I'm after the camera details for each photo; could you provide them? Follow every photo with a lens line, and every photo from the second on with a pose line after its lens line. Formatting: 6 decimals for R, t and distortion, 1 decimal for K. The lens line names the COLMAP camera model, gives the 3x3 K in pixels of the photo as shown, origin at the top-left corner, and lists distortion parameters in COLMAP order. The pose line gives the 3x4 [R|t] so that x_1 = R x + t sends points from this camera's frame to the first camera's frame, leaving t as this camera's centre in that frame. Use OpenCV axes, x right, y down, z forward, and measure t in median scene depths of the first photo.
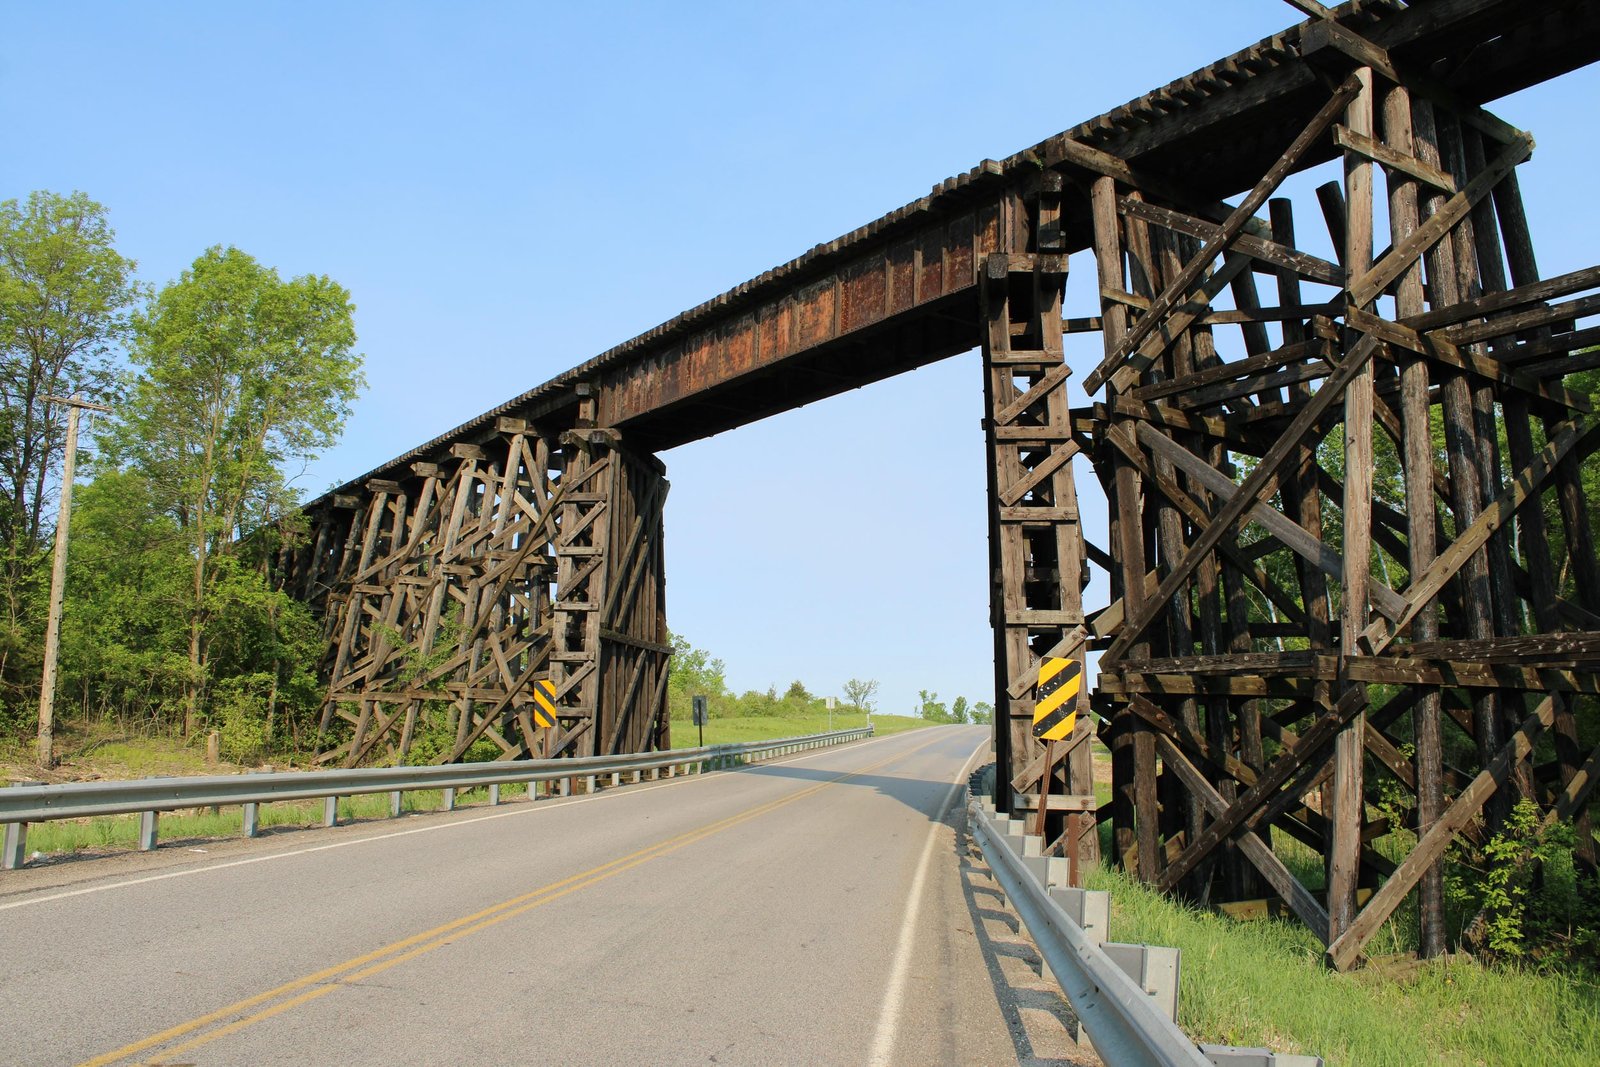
lens RADIAL K [[1331.0, 0, 813.8], [0, 1331.0, 530.9], [0, 0, 1]] dist [-0.167622, 0.147550]
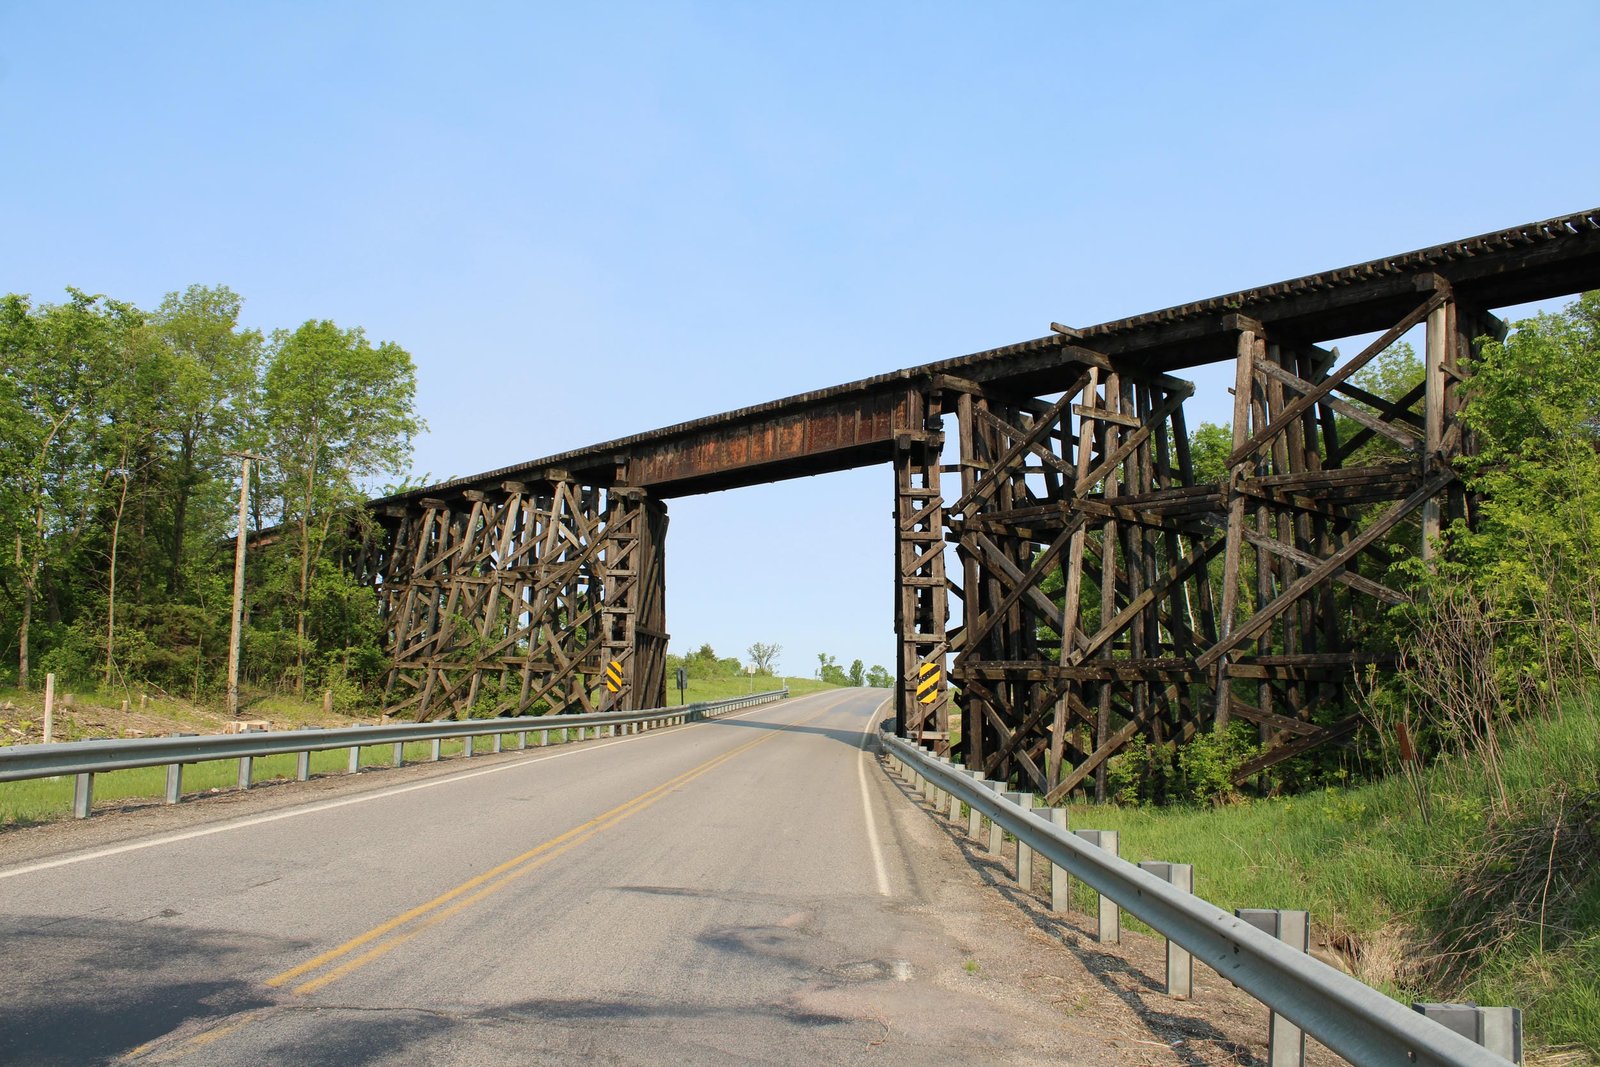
lens RADIAL K [[1330.7, 0, 821.4], [0, 1330.7, 526.6], [0, 0, 1]] dist [-0.158055, 0.134884]
pose [[0.996437, 0.020289, 0.081864, -0.074632], [-0.022432, 0.999427, 0.025336, -0.078779], [-0.081303, -0.027082, 0.996321, -0.496891]]
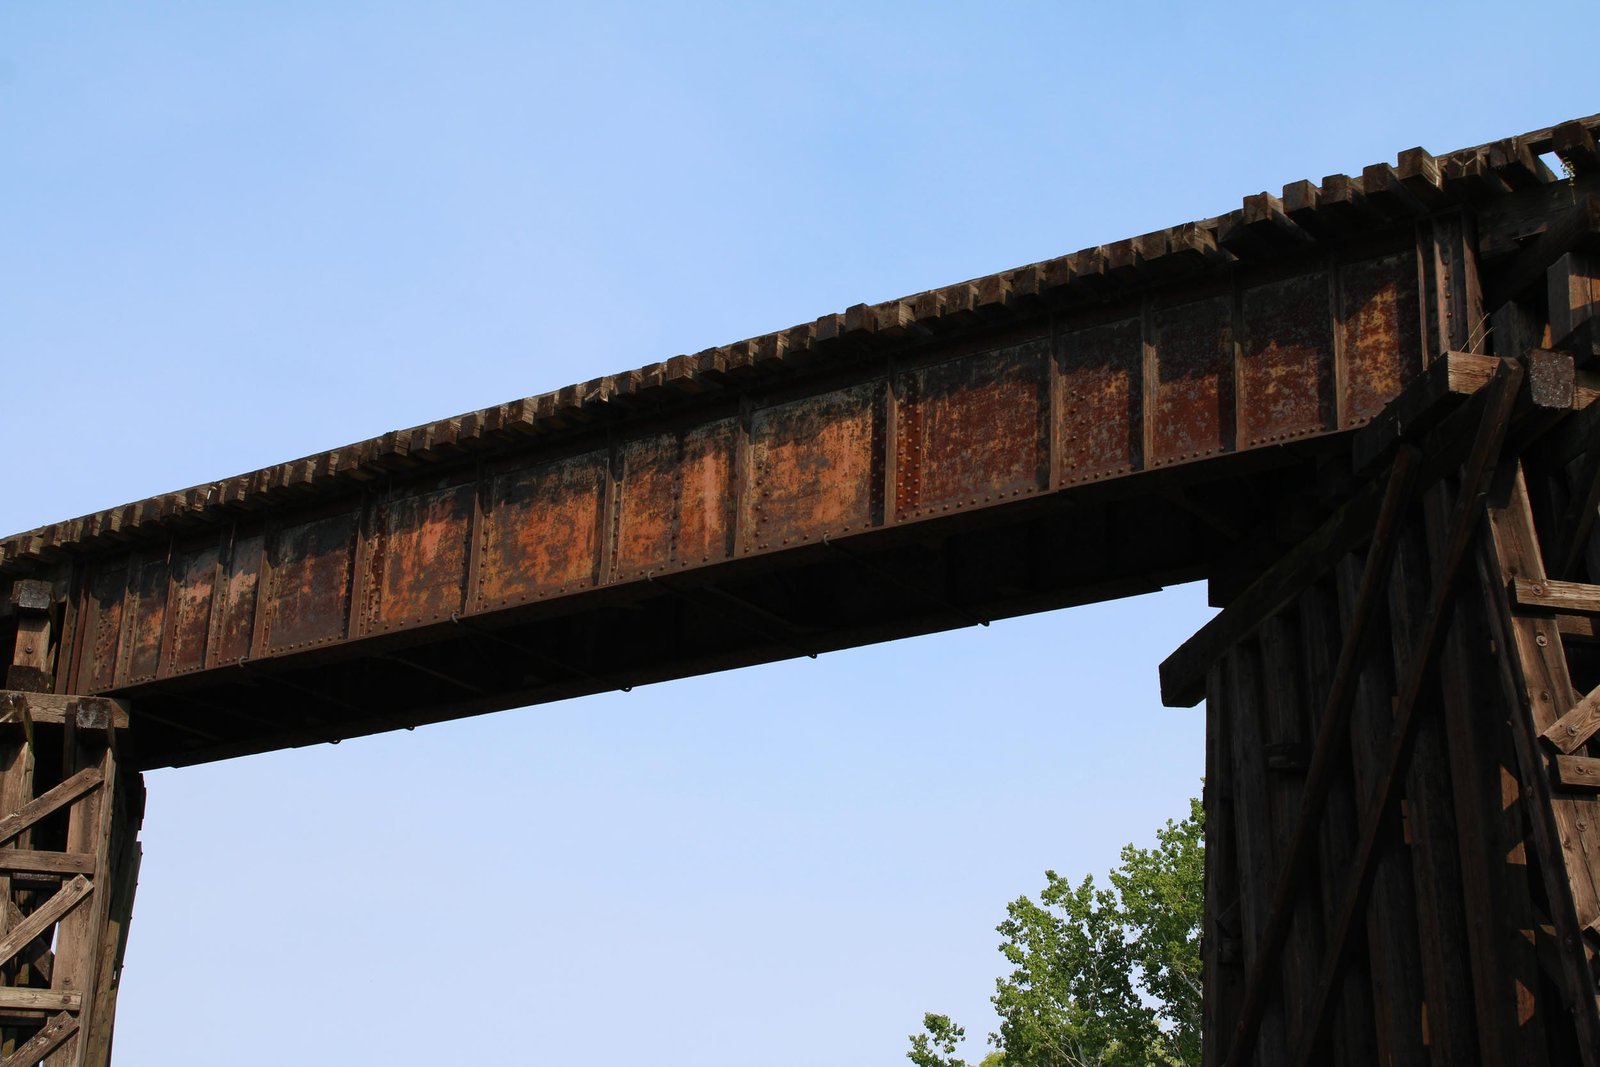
lens RADIAL K [[2589.2, 0, 821.5], [0, 2589.2, 533.2], [0, 0, 1]] dist [-0.014949, 0.097538]
pose [[0.941086, 0.120199, 0.316086, -0.210011], [-0.059408, 0.978926, -0.195384, 0.015648], [-0.332910, 0.165095, 0.928394, 0.189028]]
